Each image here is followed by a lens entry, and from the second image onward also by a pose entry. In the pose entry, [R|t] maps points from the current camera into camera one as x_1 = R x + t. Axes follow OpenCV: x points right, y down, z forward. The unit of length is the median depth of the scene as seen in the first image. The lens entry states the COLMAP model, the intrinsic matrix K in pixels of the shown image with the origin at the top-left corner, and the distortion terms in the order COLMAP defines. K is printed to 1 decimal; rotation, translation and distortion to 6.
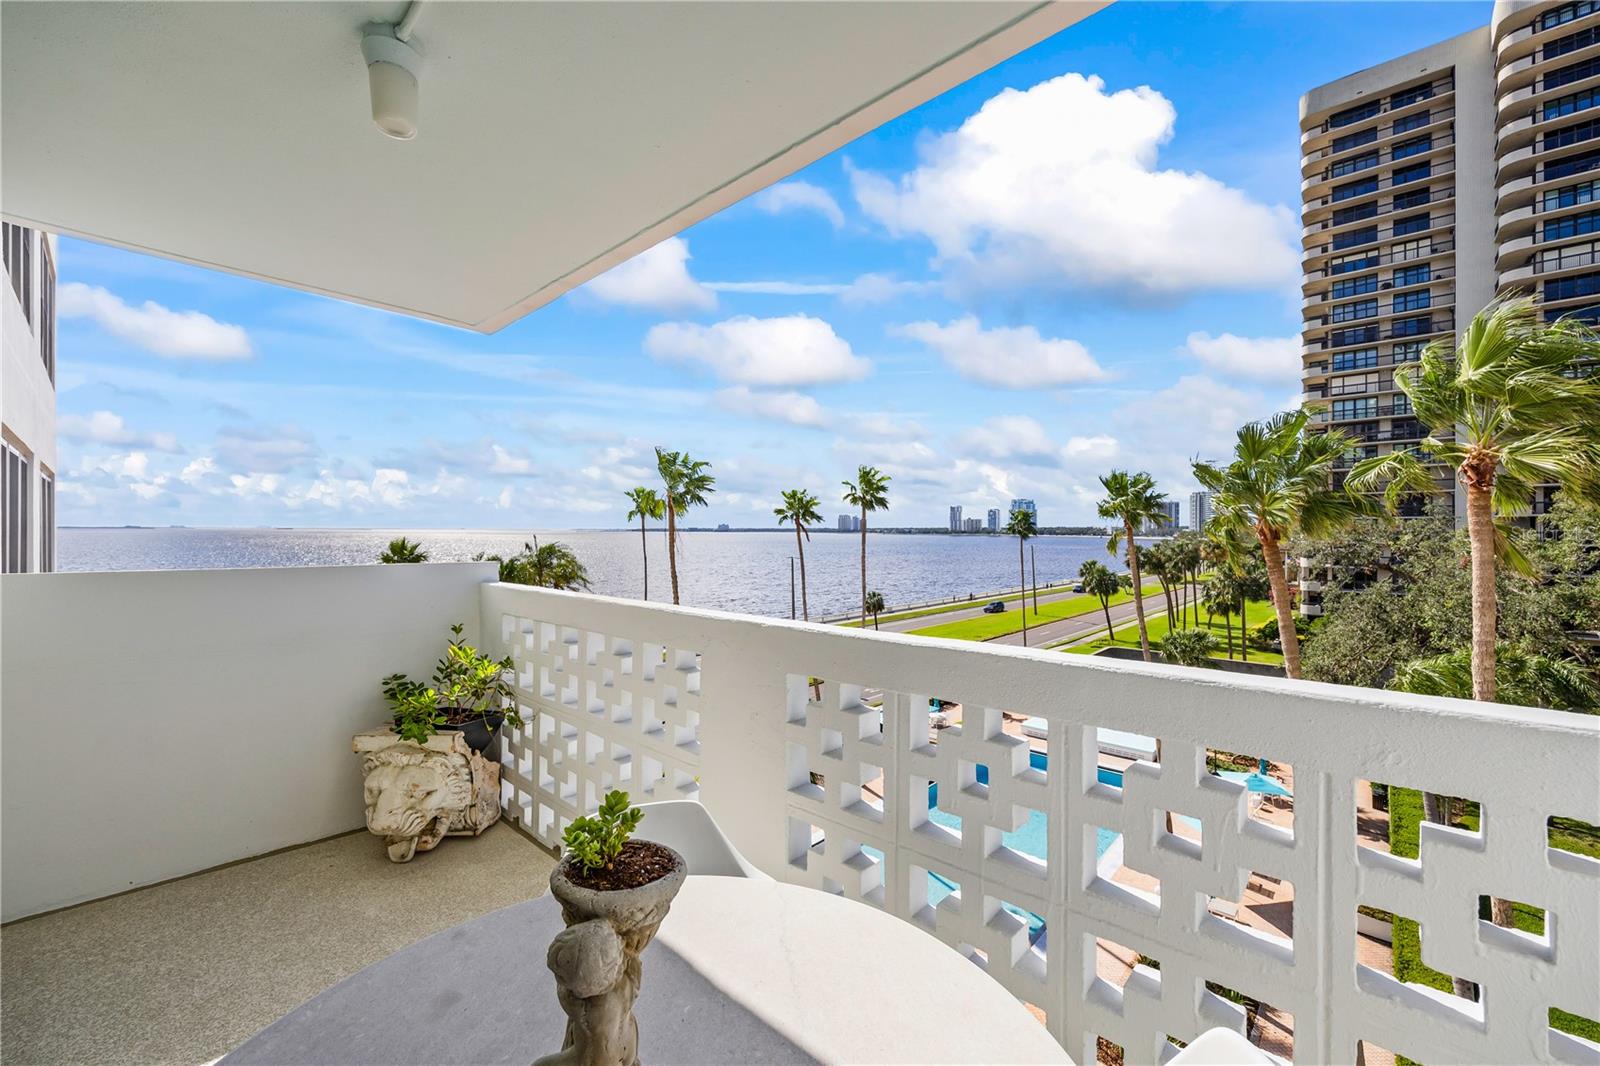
lens RADIAL K [[640.9, 0, 837.5], [0, 640.9, 528.5], [0, 0, 1]] dist [-0.003939, 0.000593]
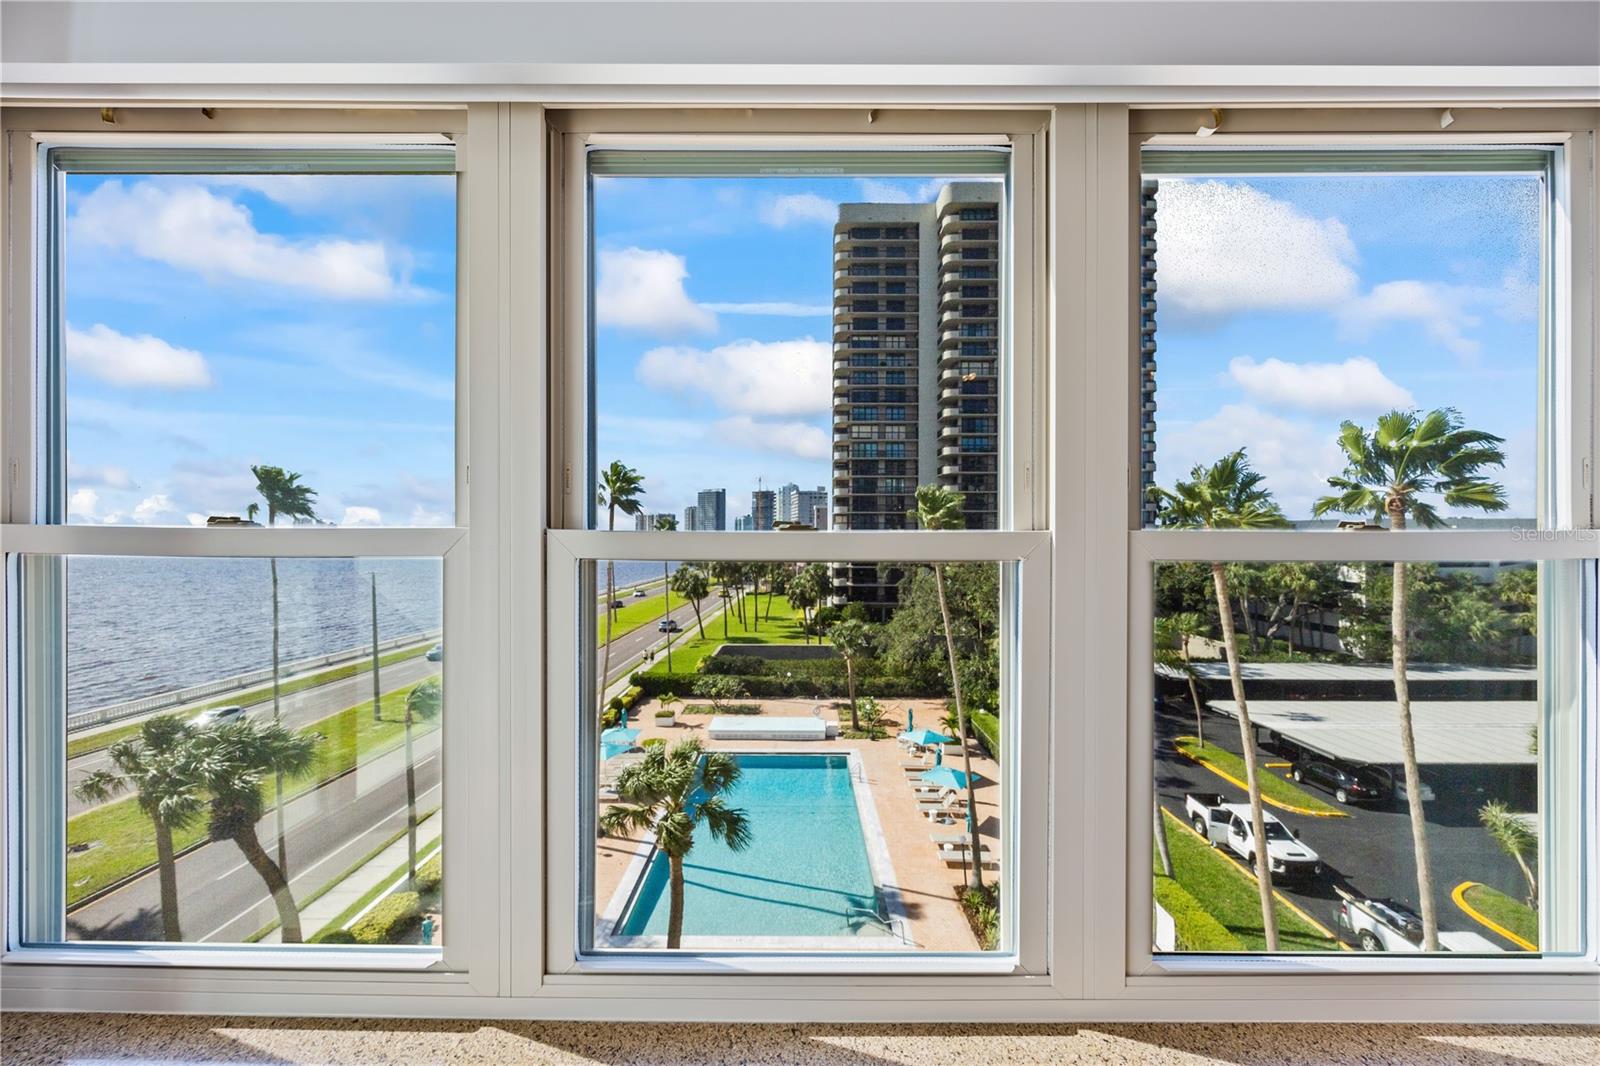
lens RADIAL K [[640.9, 0, 800.6], [0, 640.9, 531.3], [0, 0, 1]] dist [-0.003939, 0.000593]
pose [[0.757660, 0.003681, 0.652639, -0.187795], [-0.005486, 0.999985, 0.000729, -0.014131], [-0.652626, -0.004133, 0.757669, 0.055051]]
